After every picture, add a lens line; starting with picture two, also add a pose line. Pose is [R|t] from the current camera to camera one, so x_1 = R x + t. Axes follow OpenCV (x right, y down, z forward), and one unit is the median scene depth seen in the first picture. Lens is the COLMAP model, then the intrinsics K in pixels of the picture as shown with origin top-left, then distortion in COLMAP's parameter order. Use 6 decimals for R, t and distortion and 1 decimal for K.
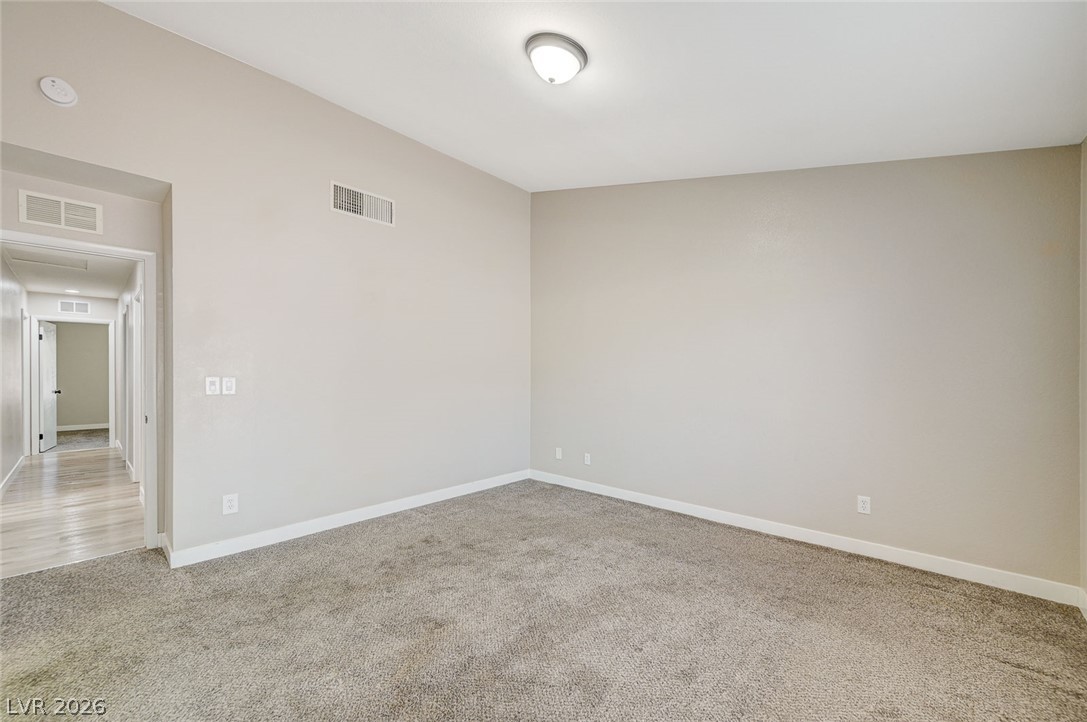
lens RADIAL K [[430.4, 0, 553.1], [0, 430.4, 370.9], [0, 0, 1]] dist [0.003010, -0.000161]
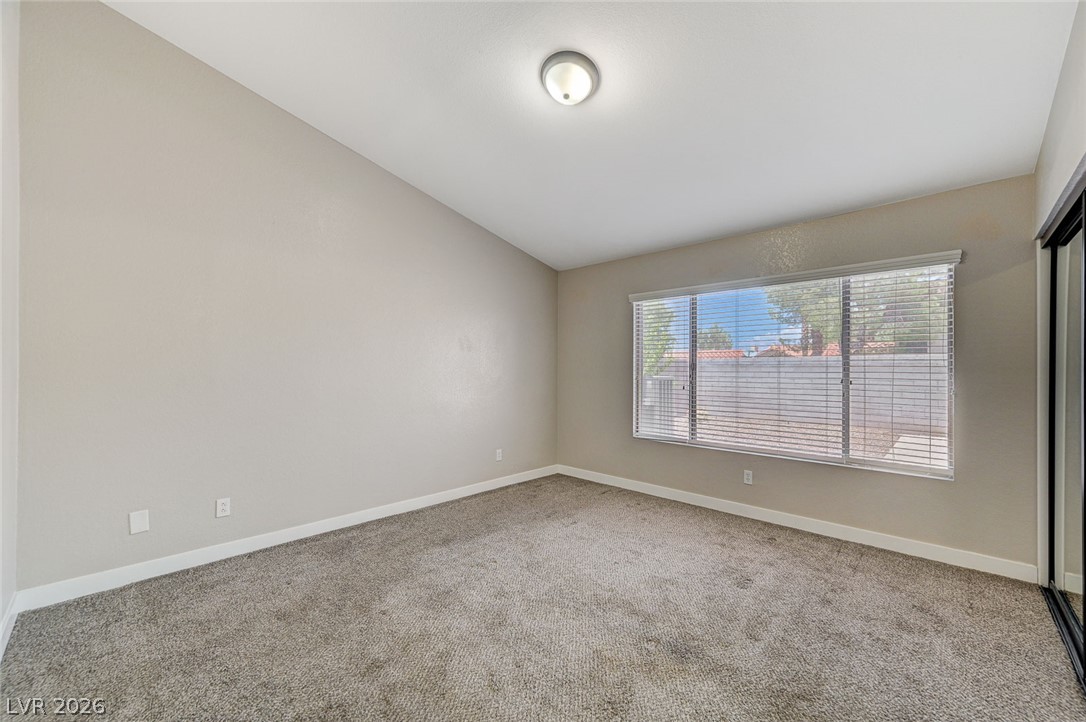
lens RADIAL K [[430.0, 0, 548.2], [0, 430.0, 368.7], [0, 0, 1]] dist [0.003010, -0.000161]
pose [[0.013758, 0.010328, 0.999852, -0.791097], [-0.001614, 0.999946, -0.010307, 0.019083], [-0.999904, -0.001471, 0.013774, 0.785851]]
